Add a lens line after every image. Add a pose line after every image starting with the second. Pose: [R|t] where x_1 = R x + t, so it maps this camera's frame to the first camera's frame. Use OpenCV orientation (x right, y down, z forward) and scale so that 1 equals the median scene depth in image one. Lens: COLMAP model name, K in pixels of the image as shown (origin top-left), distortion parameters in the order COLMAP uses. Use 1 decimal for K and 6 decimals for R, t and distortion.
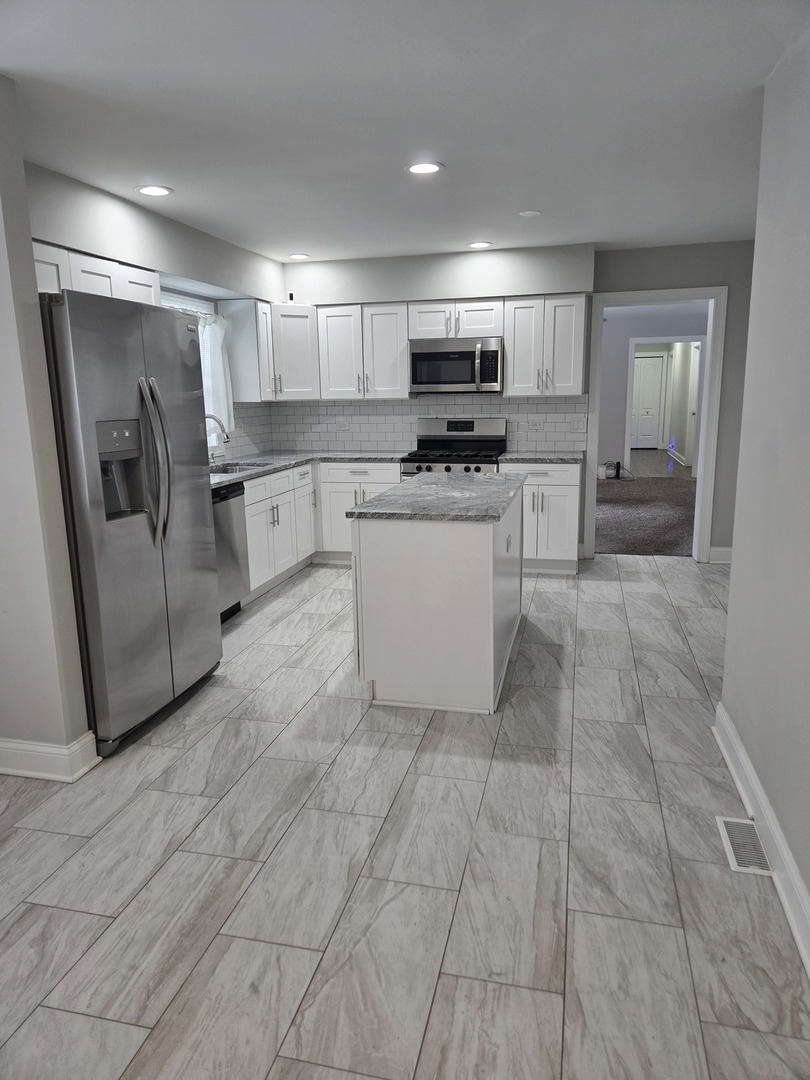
lens RADIAL K [[716.3, 0, 405.9], [0, 716.3, 542.8], [0, 0, 1]] dist [0.052914, -0.028628]
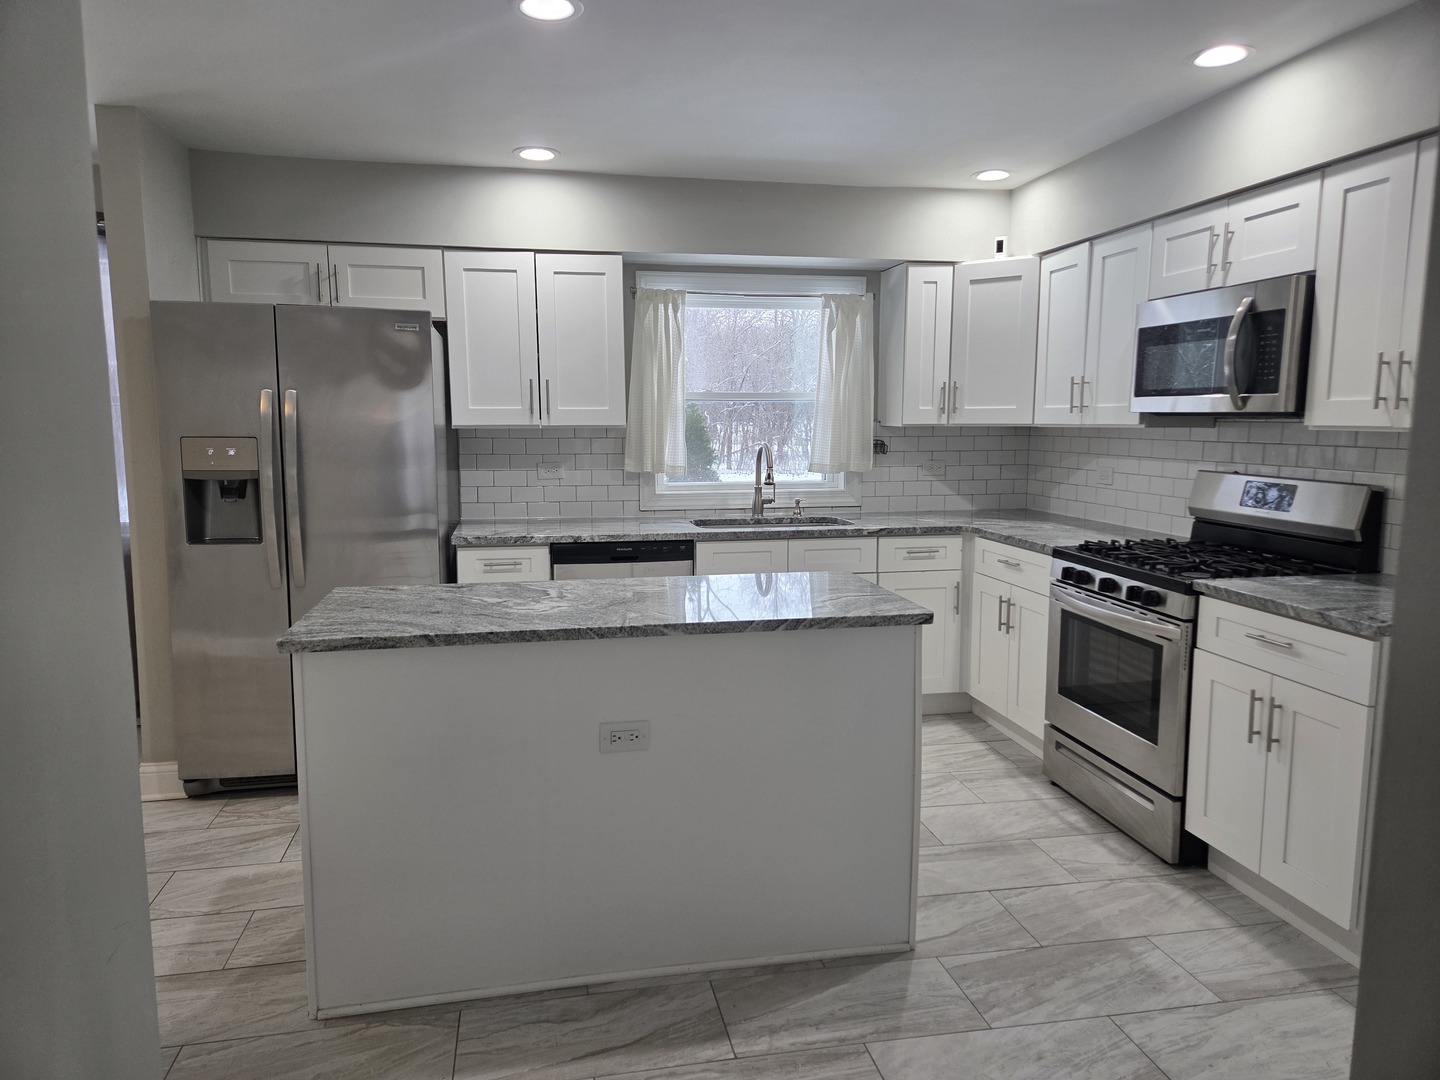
lens RADIAL K [[955.1, 0, 712.9], [0, 955.1, 544.6], [0, 0, 1]] dist [0.052914, -0.028628]
pose [[0.417758, 0.137589, -0.898080, 0.700660], [-0.195494, 0.978926, 0.059037, -0.167134], [0.887277, 0.150906, 0.435852, 0.758374]]
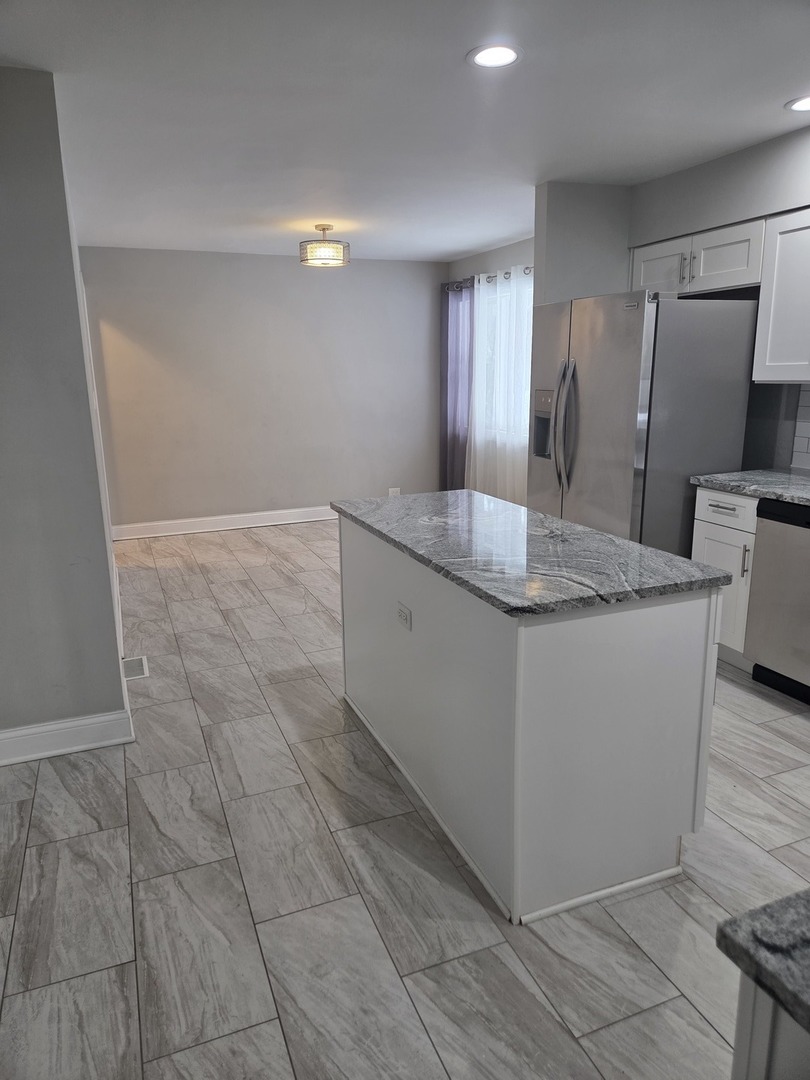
lens RADIAL K [[716.3, 0, 397.2], [0, 716.3, 536.2], [0, 0, 1]] dist [0.052914, -0.028628]
pose [[-0.812760, 0.169407, -0.557425, 0.503516], [-0.086777, 0.910917, 0.403362, -0.332054], [0.576100, 0.376208, -0.725656, 1.440337]]
